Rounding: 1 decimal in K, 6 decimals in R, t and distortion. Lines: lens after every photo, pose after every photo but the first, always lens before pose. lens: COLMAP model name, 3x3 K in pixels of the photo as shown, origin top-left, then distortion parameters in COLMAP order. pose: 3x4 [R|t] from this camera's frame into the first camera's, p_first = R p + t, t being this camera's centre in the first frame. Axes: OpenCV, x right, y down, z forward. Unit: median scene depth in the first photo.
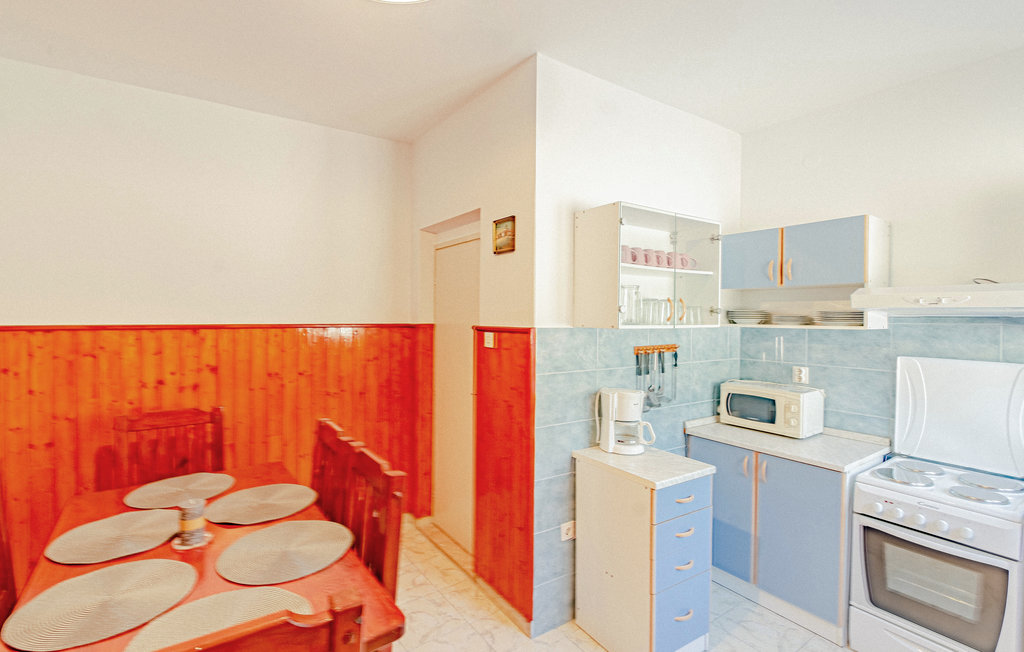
lens RADIAL K [[458.6, 0, 504.7], [0, 458.6, 323.6], [0, 0, 1]] dist [-0.001732, -0.000683]
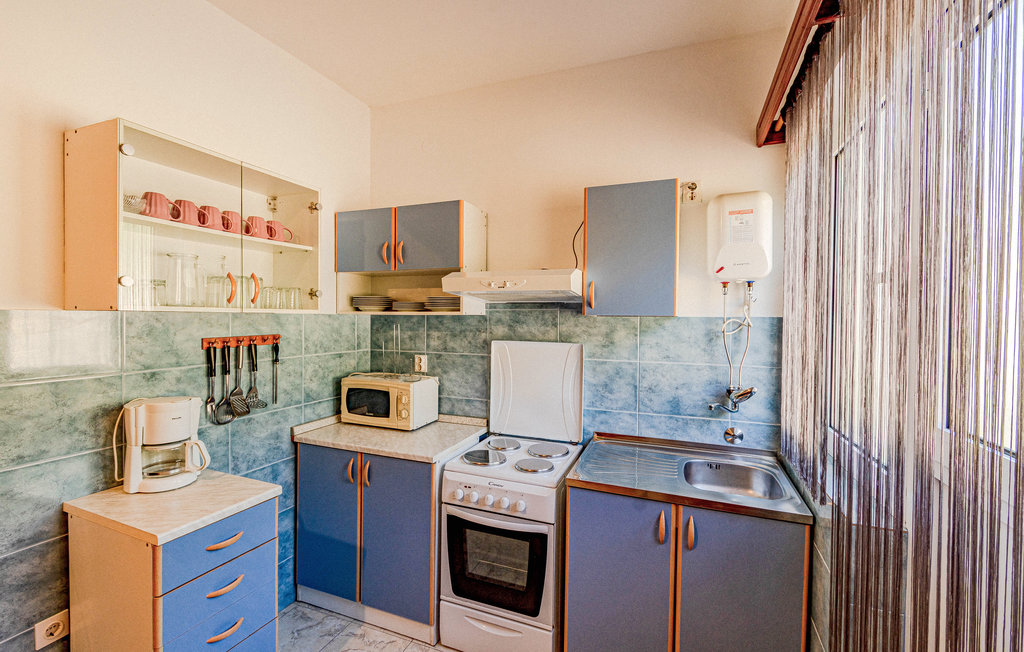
lens RADIAL K [[434.1, 0, 512.0], [0, 434.1, 326.0], [0, 0, 1]] dist [0.000737, -0.000216]
pose [[0.828028, -0.009796, 0.560601, 0.322565], [0.004839, 0.999935, 0.010326, 0.026343], [-0.560666, -0.005838, 0.828022, 0.139729]]
